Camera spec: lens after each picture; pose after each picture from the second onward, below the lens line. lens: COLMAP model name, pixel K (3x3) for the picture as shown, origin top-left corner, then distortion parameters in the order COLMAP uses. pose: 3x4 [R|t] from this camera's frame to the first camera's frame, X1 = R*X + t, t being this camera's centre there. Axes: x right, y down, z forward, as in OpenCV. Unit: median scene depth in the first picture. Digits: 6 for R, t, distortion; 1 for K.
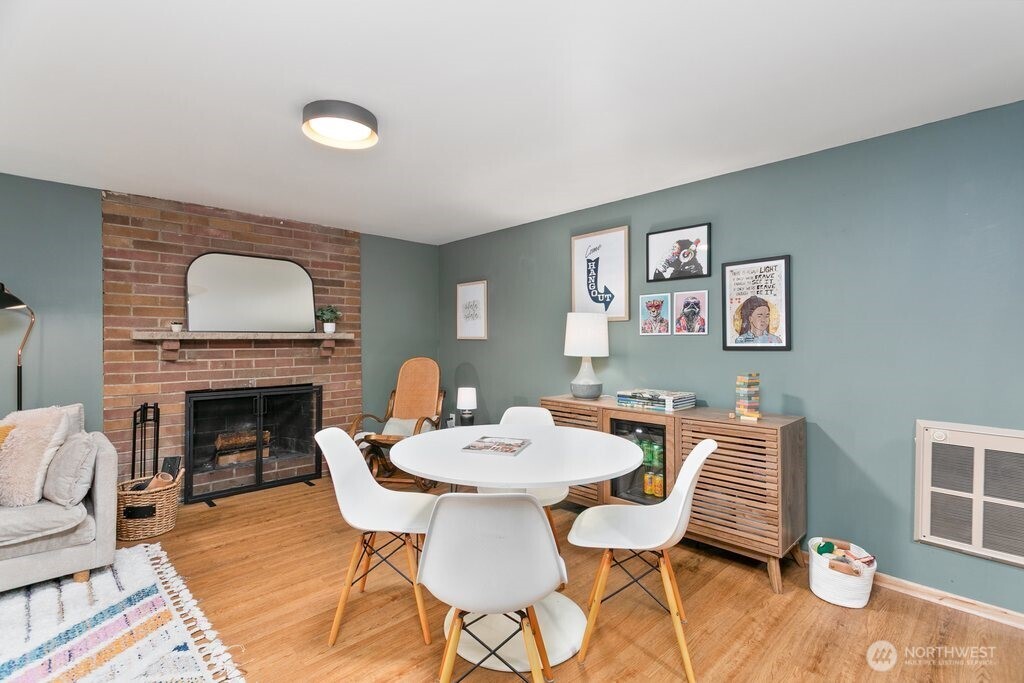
lens RADIAL K [[484.2, 0, 509.8], [0, 484.2, 340.8], [0, 0, 1]] dist [0.003609, 0.002906]
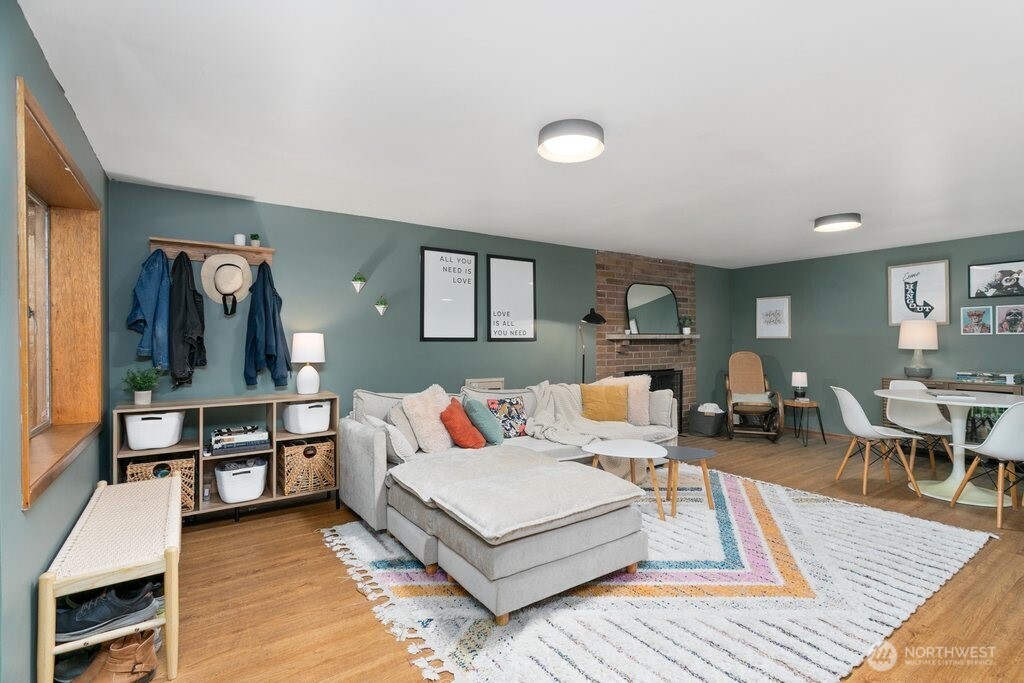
lens RADIAL K [[484.2, 0, 508.9], [0, 484.2, 337.8], [0, 0, 1]] dist [0.003609, 0.002906]
pose [[0.987237, -0.004848, -0.159185, -0.847602], [0.003620, 0.999961, -0.008003, 0.004325], [0.159217, 0.007325, 0.987216, -0.670137]]
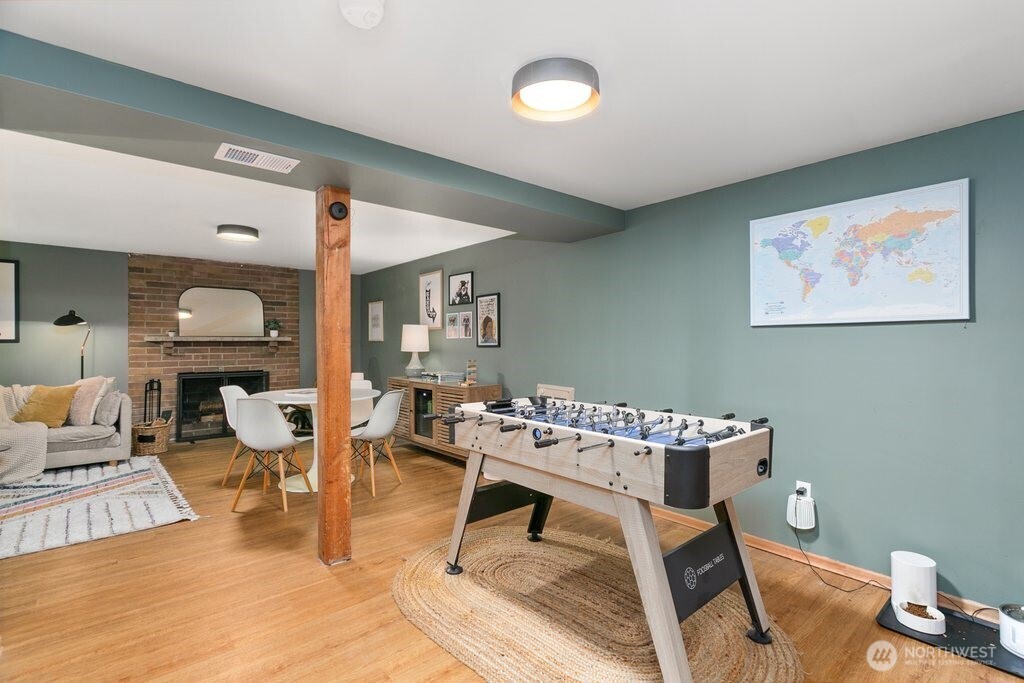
lens RADIAL K [[484.2, 0, 507.5], [0, 484.2, 341.6], [0, 0, 1]] dist [0.003609, 0.002906]
pose [[0.998052, 0.000212, -0.062388, 0.570383], [-0.000503, 0.999989, -0.004655, 0.006029], [0.062387, 0.004677, 0.998041, -0.589572]]
